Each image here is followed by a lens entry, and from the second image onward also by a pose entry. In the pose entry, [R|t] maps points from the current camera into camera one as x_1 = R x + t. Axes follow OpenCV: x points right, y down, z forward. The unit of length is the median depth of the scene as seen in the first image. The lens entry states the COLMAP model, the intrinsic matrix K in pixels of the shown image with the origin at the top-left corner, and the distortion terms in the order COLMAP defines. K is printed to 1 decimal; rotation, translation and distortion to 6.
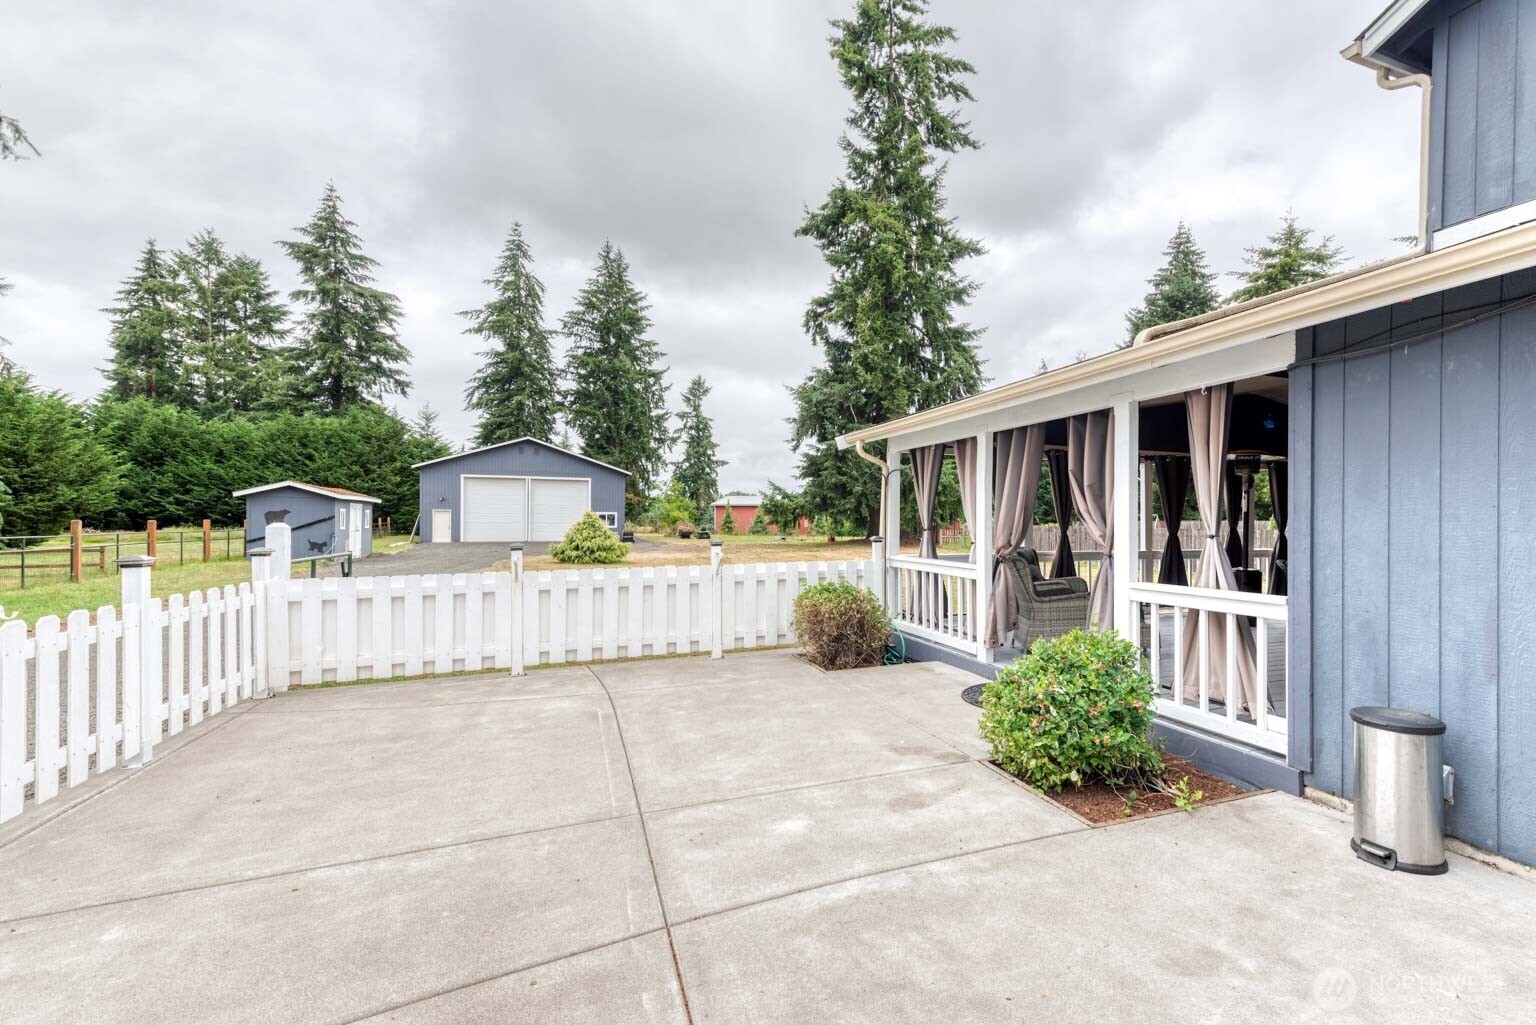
lens RADIAL K [[682.3, 0, 841.8], [0, 682.3, 520.3], [0, 0, 1]] dist [0.021905, 0.000038]
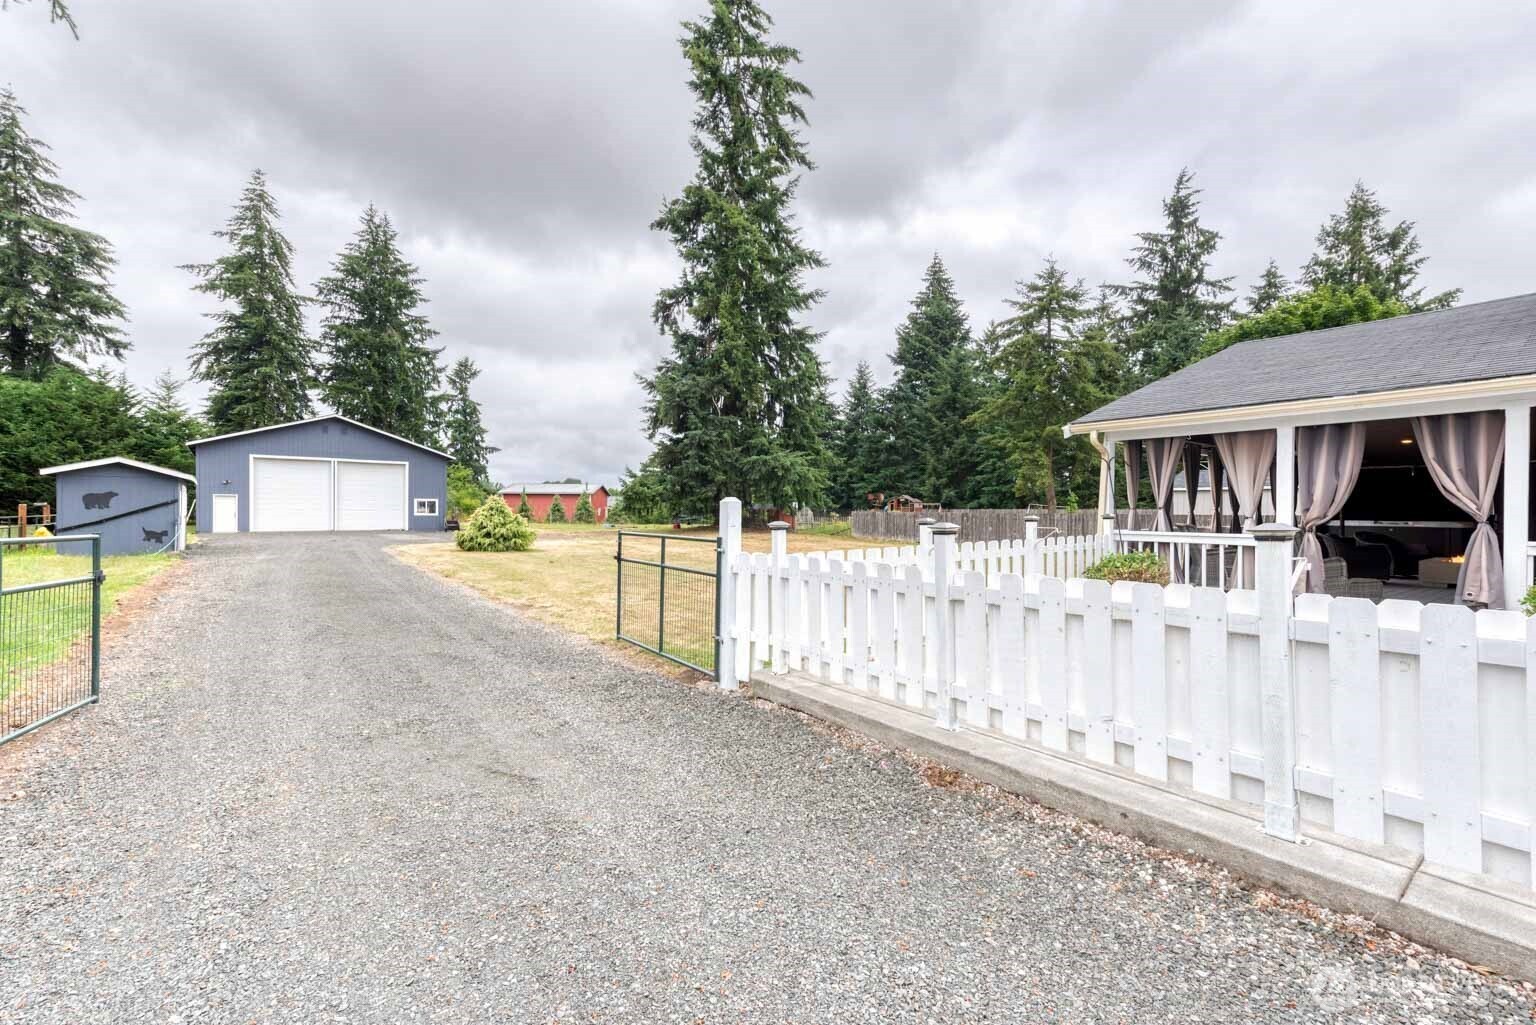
lens RADIAL K [[653.4, 0, 768.0], [0, 653.4, 512.5], [0, 0, 1]] dist [0.020109, -0.000580]
pose [[0.963903, 0.000473, 0.266253, -0.094753], [-0.001426, 0.999993, 0.003388, 0.001987], [-0.266250, -0.003646, 0.963897, 0.010063]]
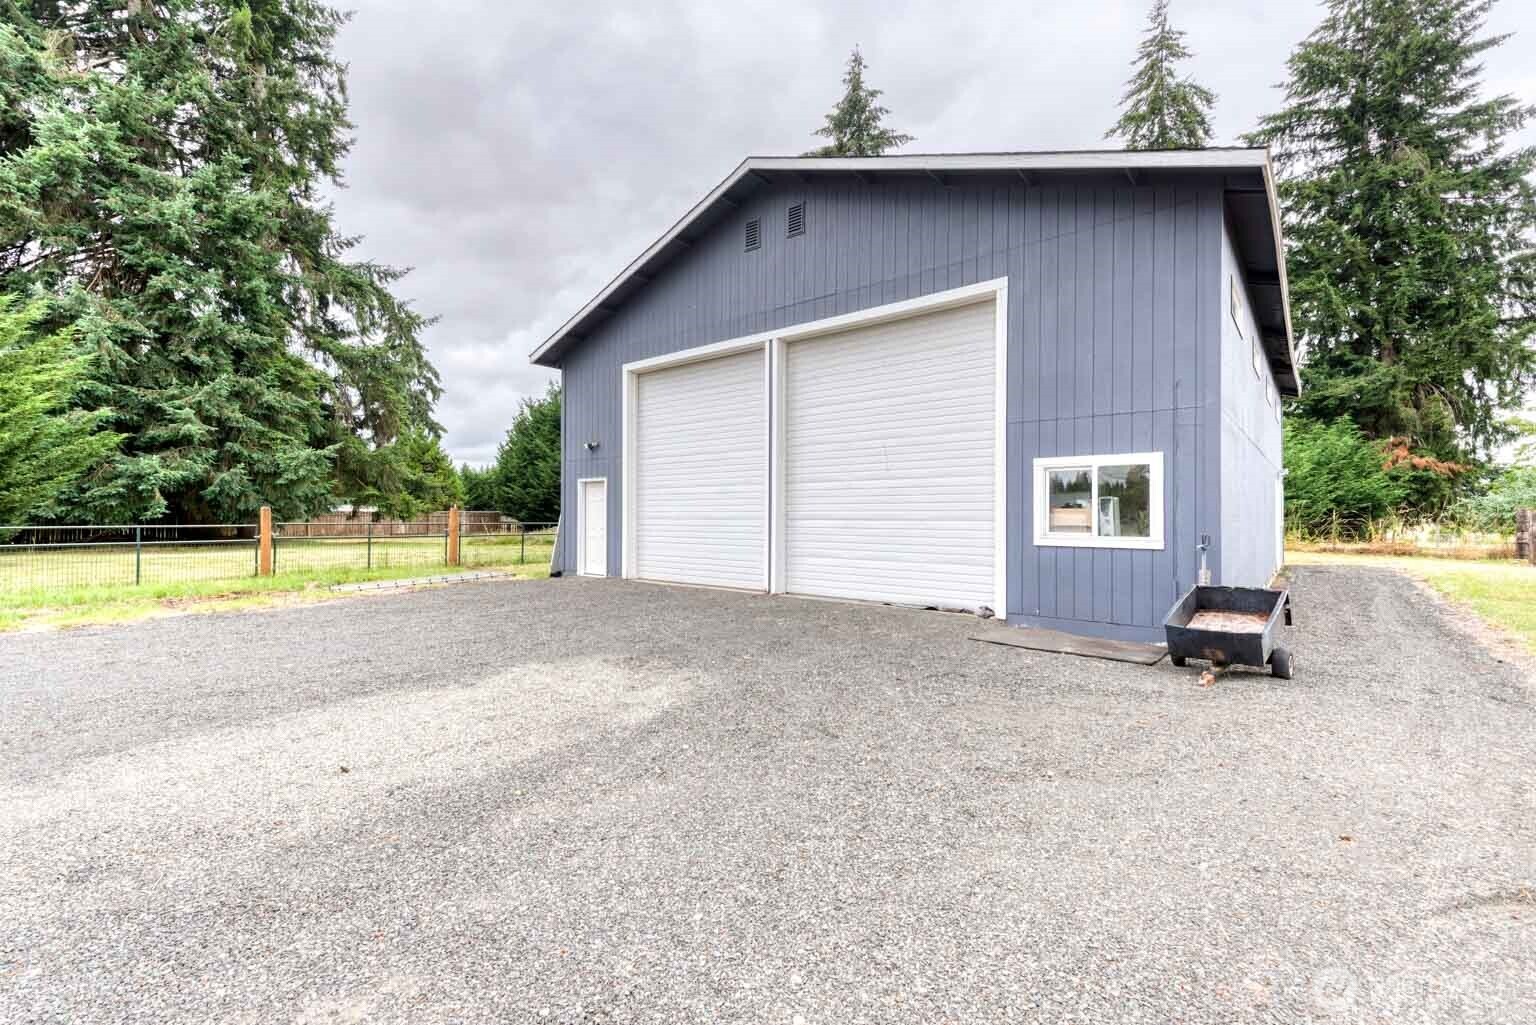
lens RADIAL K [[653.4, 0, 768.0], [0, 653.4, 512.5], [0, 0, 1]] dist [0.020109, -0.000580]
pose [[0.452903, -0.009601, -0.891508, -0.169070], [-0.000819, 0.999937, -0.011185, 0.002754], [0.891559, 0.005795, 0.452867, 0.607584]]
